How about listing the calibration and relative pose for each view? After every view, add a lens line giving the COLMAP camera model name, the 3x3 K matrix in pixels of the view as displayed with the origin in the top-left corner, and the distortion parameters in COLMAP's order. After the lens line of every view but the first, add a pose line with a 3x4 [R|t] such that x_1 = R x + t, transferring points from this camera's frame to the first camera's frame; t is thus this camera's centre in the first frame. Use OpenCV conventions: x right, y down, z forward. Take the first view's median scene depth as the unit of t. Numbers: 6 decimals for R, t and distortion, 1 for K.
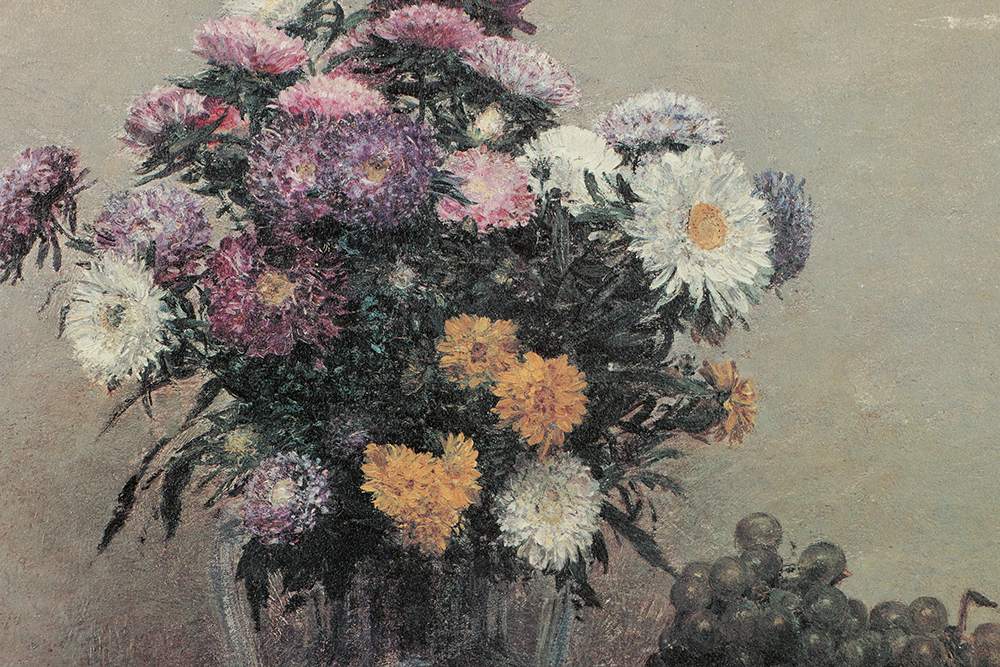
lens RADIAL K [[2812.7, 0, 500.2], [0, 2812.7, 339.5], [0, 0, 1]] dist [0.367932, 0.000000]
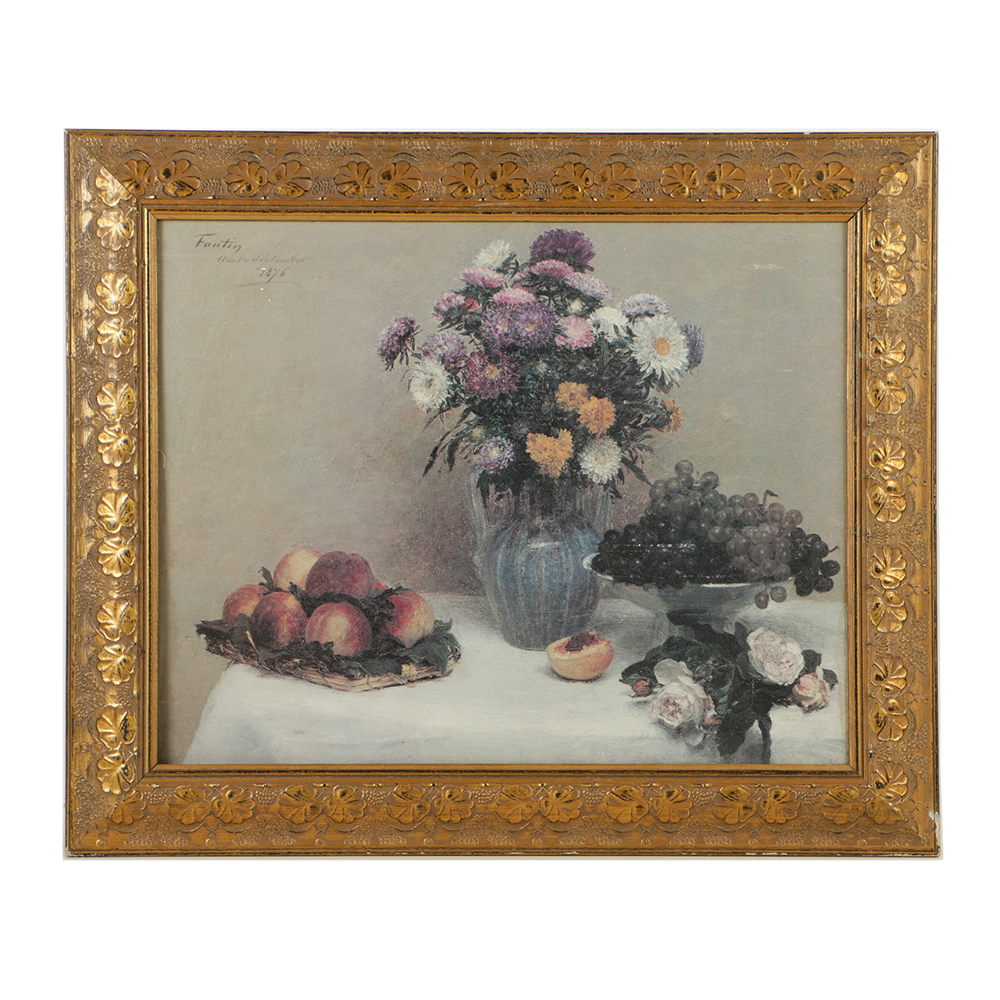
lens RADIAL K [[3594.2, 0, 499.6], [0, 3594.2, 496.1], [0, 0, 1]] dist [0.531665, 0.000000]
pose [[0.998944, -0.003318, -0.045820, 0.074749], [0.004224, 0.999797, 0.019694, 0.029815], [0.045745, -0.019866, 0.998756, -2.224426]]
